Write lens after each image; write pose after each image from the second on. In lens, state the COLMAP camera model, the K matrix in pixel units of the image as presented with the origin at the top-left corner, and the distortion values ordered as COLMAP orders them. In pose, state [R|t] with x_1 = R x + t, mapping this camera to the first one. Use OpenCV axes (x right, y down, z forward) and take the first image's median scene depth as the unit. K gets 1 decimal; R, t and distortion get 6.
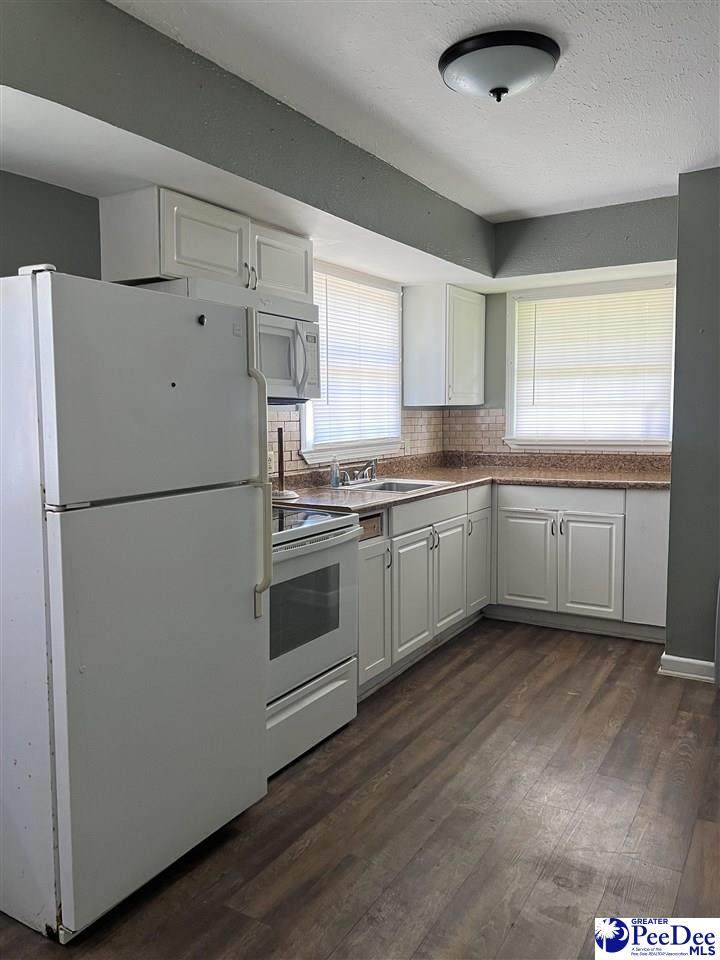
lens RADIAL K [[725.6, 0, 359.6], [0, 725.6, 478.6], [0, 0, 1]] dist [-0.006775, -0.018989]
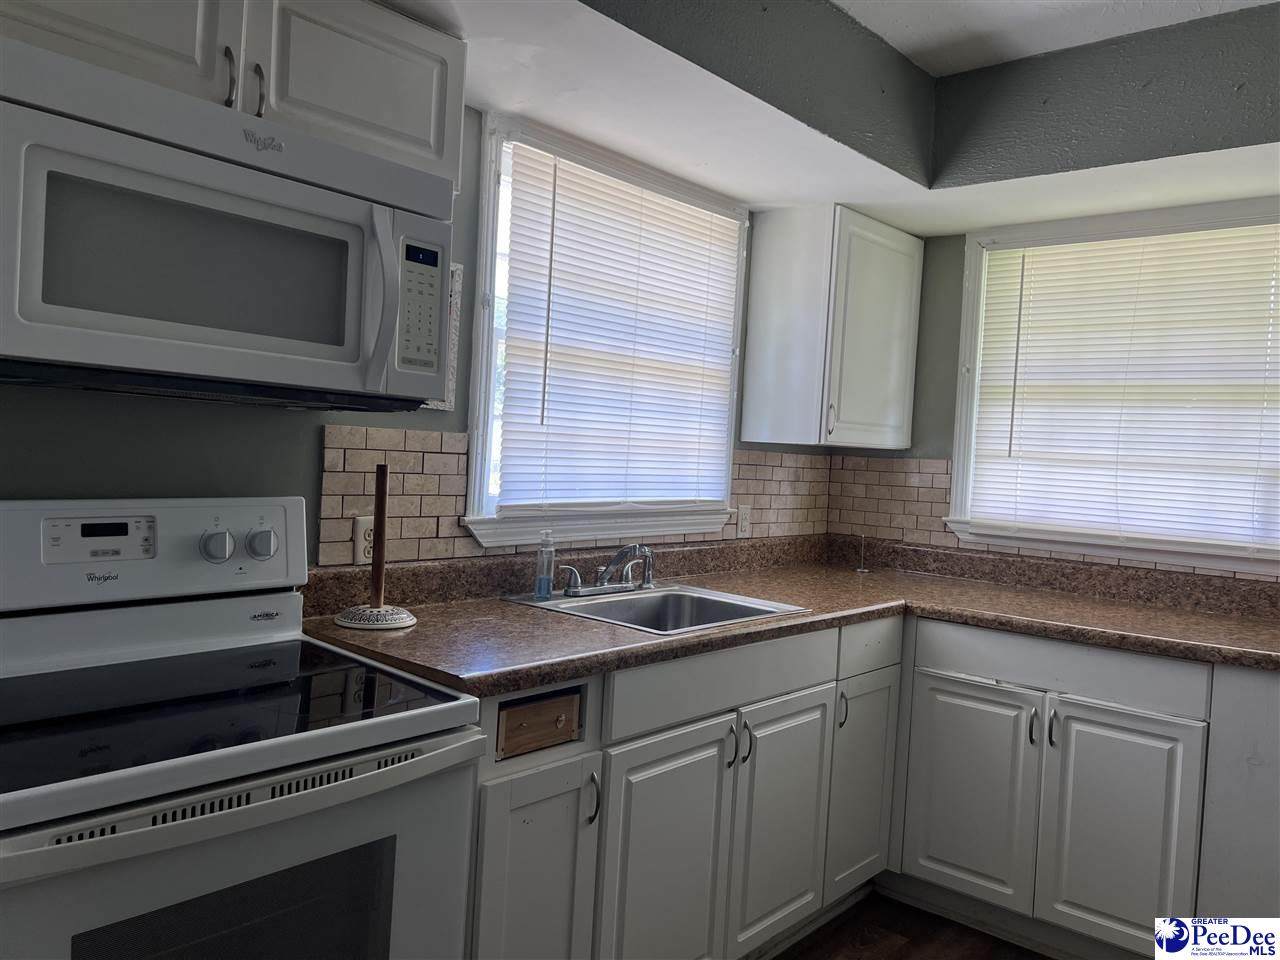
lens RADIAL K [[967.5, 0, 628.1], [0, 967.5, 457.6], [0, 0, 1]] dist [-0.006775, -0.018989]
pose [[0.982732, 0.066620, -0.172628, 0.110402], [-0.081124, 0.993618, -0.078367, -0.031576], [0.166306, 0.091018, 0.981865, 0.350766]]
